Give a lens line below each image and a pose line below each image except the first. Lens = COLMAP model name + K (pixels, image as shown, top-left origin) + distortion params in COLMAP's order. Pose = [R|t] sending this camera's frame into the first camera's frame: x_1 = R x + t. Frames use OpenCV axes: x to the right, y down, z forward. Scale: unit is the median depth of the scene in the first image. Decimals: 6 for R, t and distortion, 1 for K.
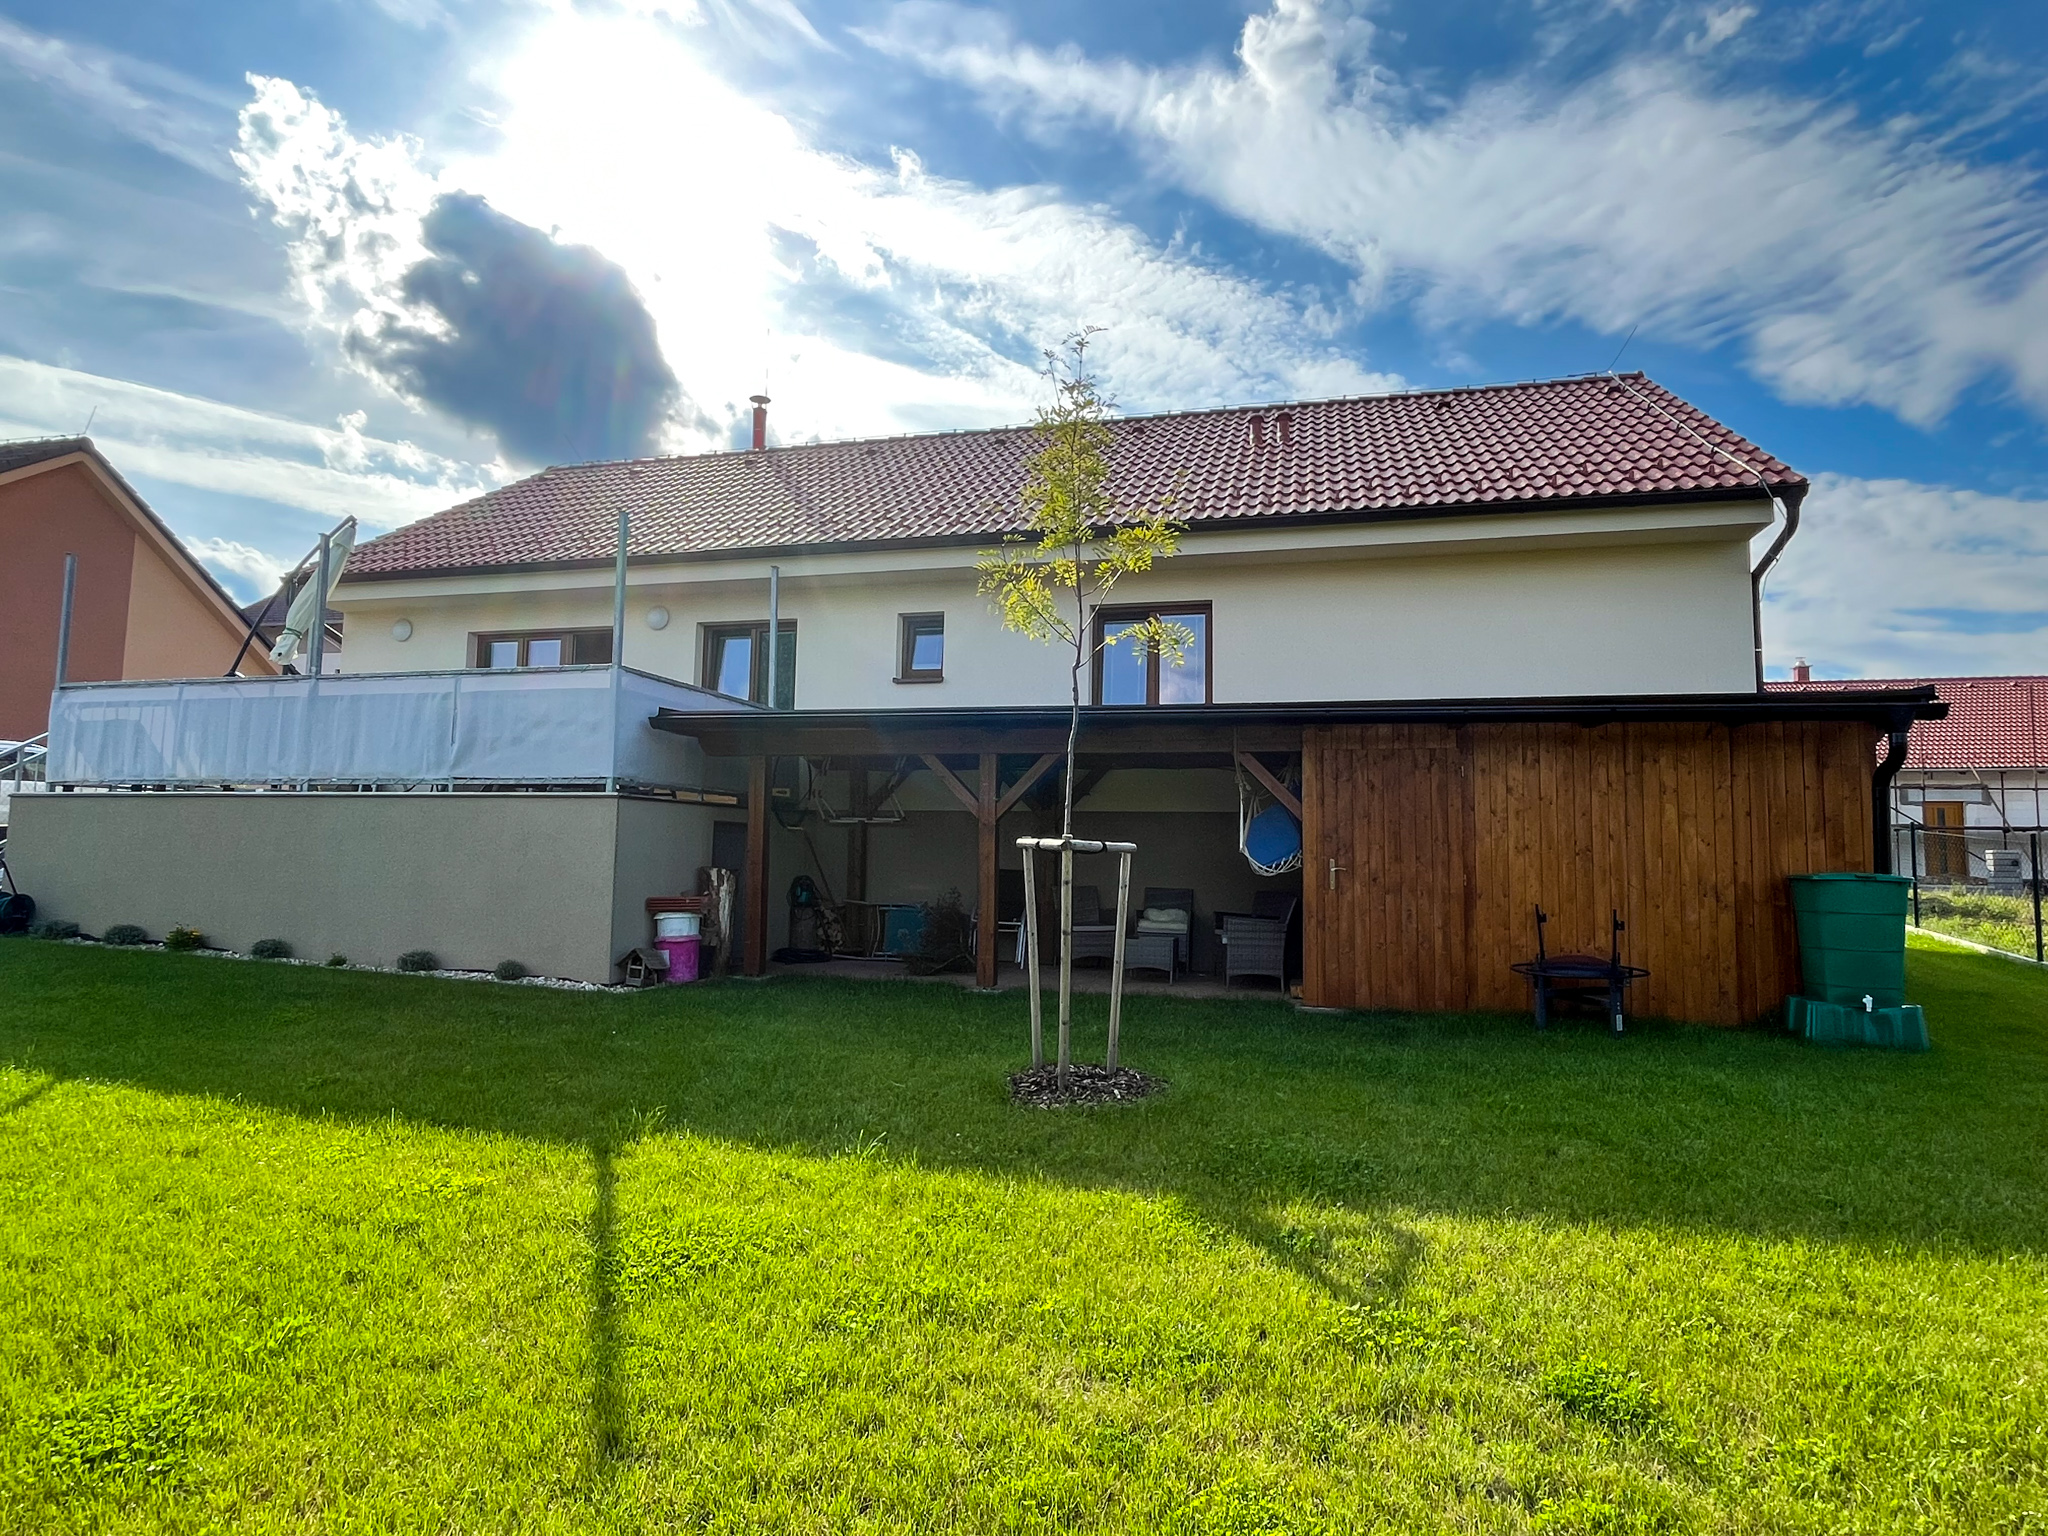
lens RADIAL K [[1183.7, 0, 1022.7], [0, 1183.7, 775.8], [0, 0, 1]] dist [-0.002927, -0.000320]
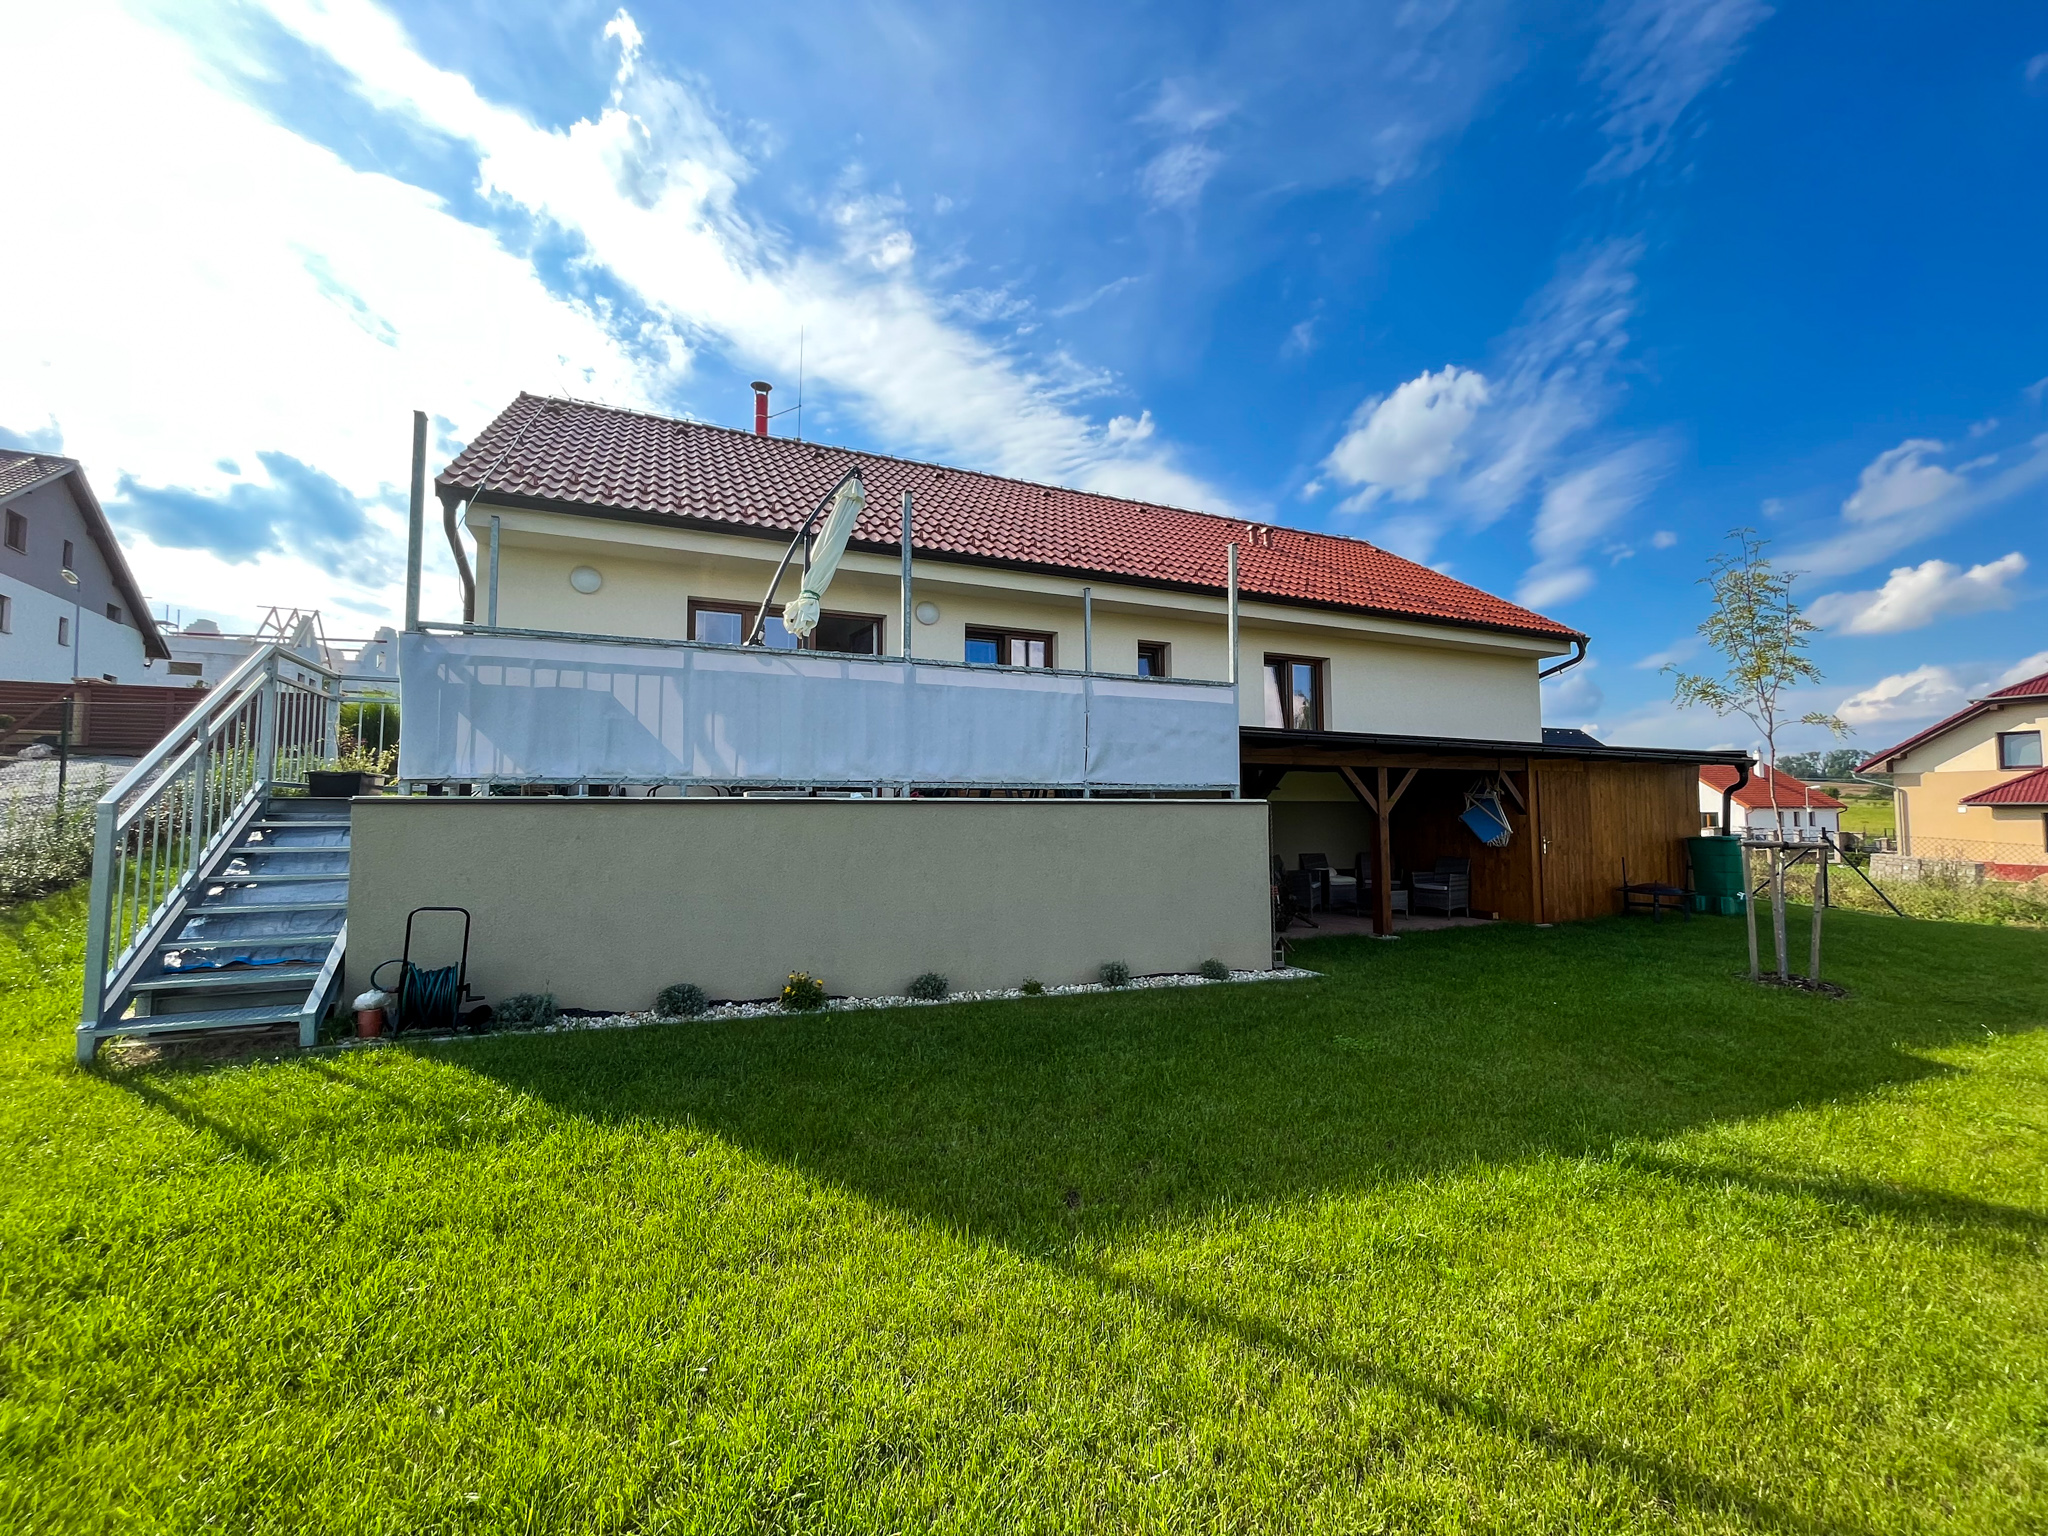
lens RADIAL K [[821.4, 0, 1023.4], [0, 821.4, 762.2], [0, 0, 1]] dist [0.006637, 0.000019]
pose [[0.769896, 0.015575, 0.637979, -0.851530], [-0.039565, 0.998944, 0.023359, -0.026237], [-0.636942, -0.043225, 0.769699, 0.457797]]
